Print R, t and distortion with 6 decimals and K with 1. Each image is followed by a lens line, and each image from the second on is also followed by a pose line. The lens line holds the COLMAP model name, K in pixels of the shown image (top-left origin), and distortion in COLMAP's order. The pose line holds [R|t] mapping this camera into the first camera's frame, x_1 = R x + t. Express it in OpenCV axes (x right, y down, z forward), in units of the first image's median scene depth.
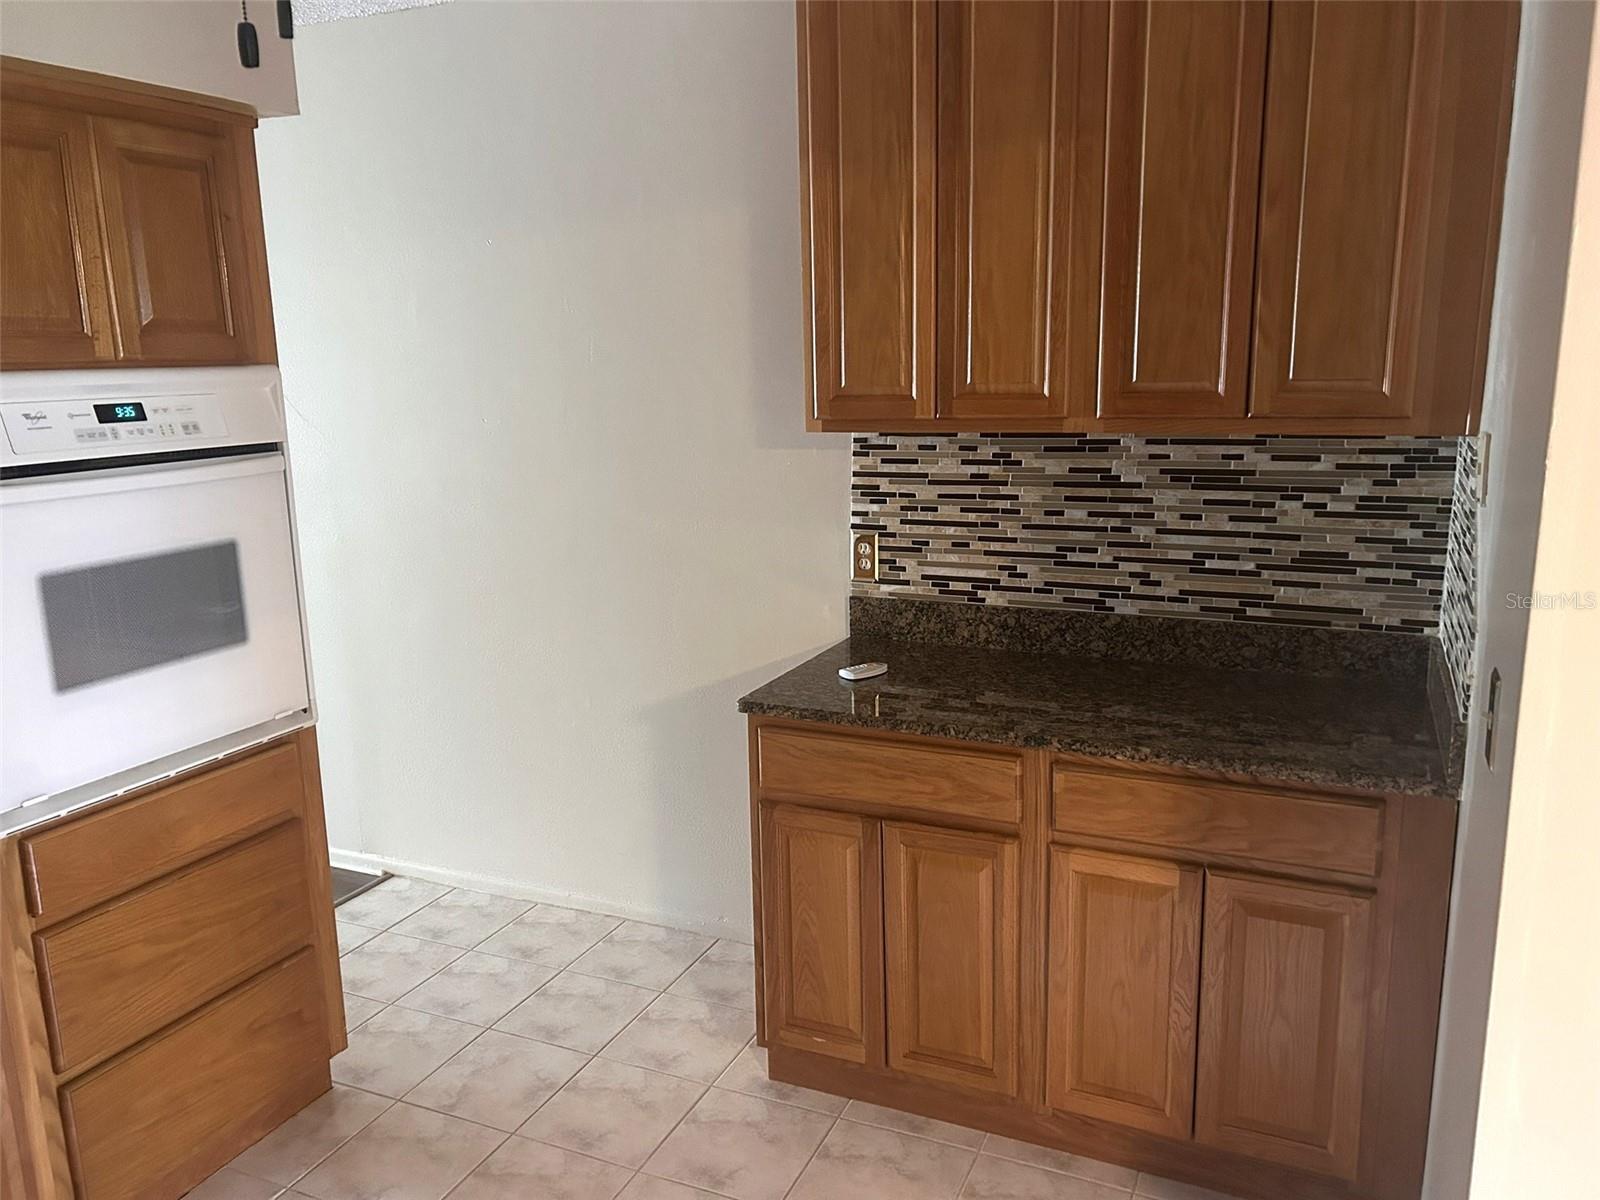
lens RADIAL K [[1212.1, 0, 800.3], [0, 1212.1, 604.6], [0, 0, 1]] dist [0.078748, -0.076034]
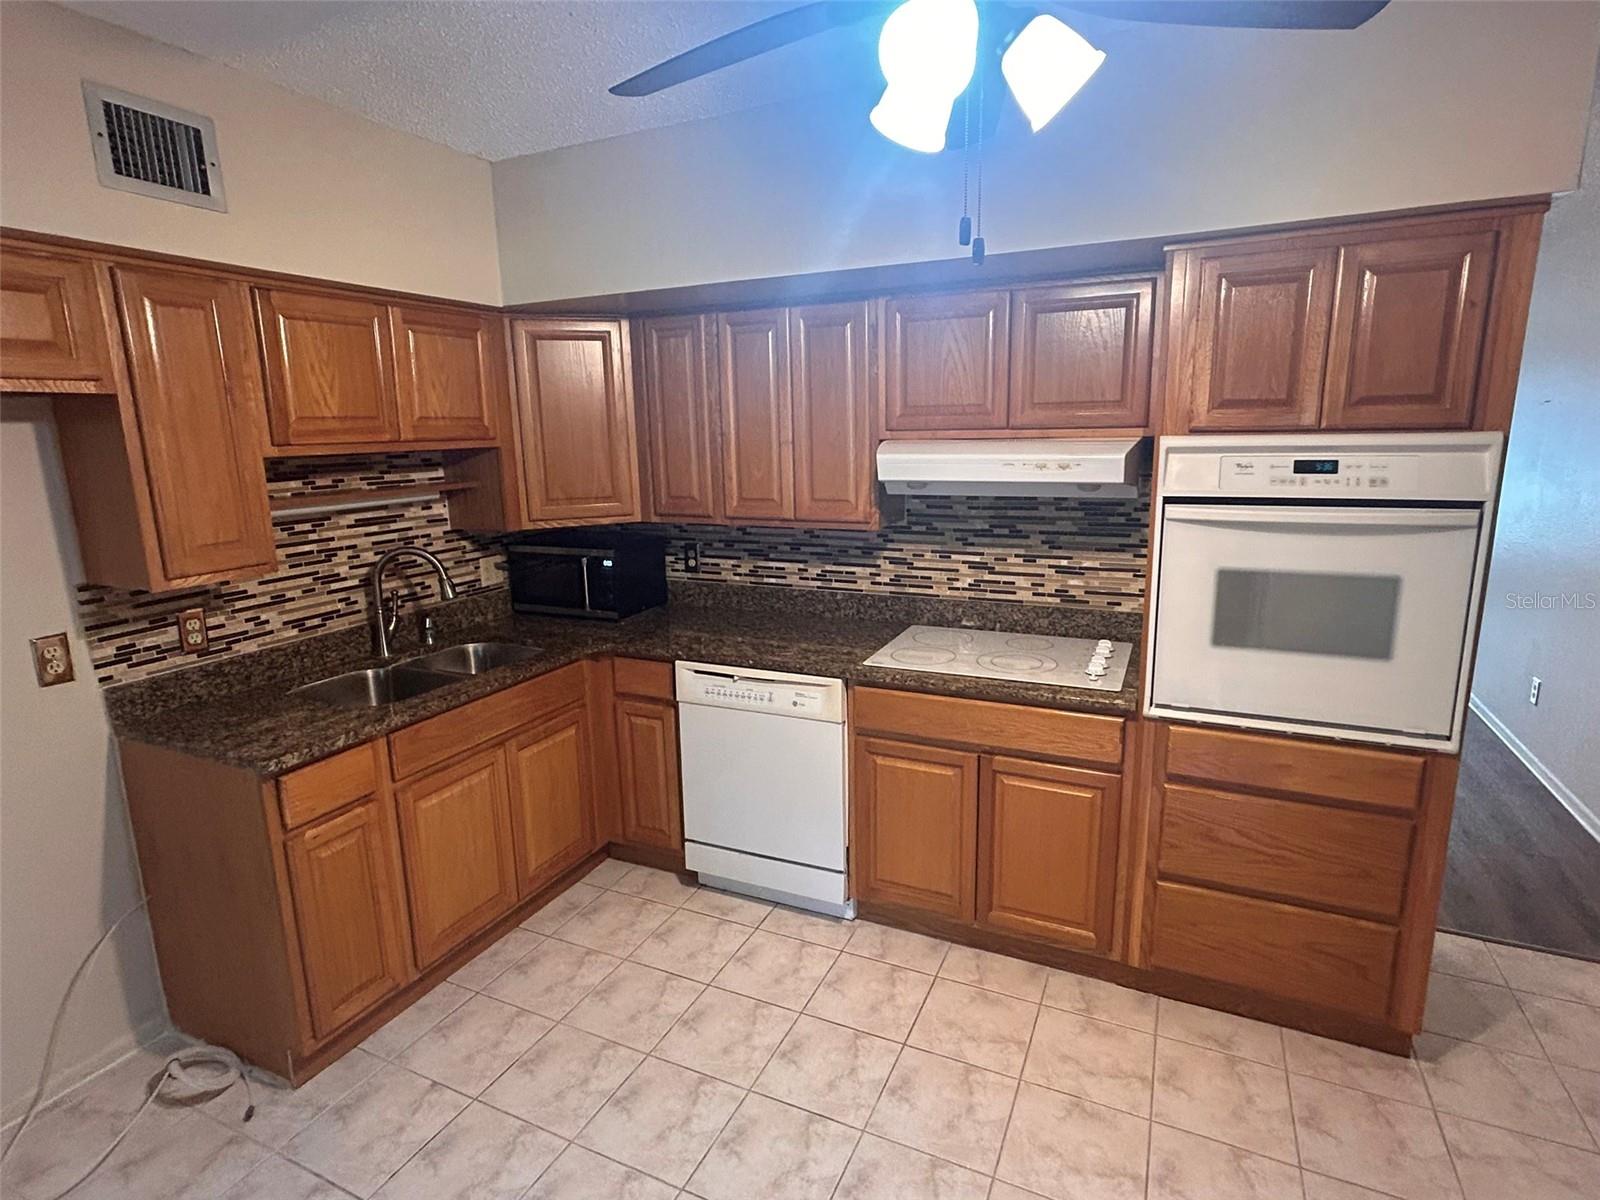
lens RADIAL K [[835.5, 0, 791.2], [0, 835.5, 600.4], [0, 0, 1]] dist [-0.001535, 0.000363]
pose [[-0.018018, 0.223827, -0.974462, 0.322498], [-0.186375, 0.956786, 0.223213, -0.092263], [0.982313, 0.185637, 0.024476, 0.358019]]
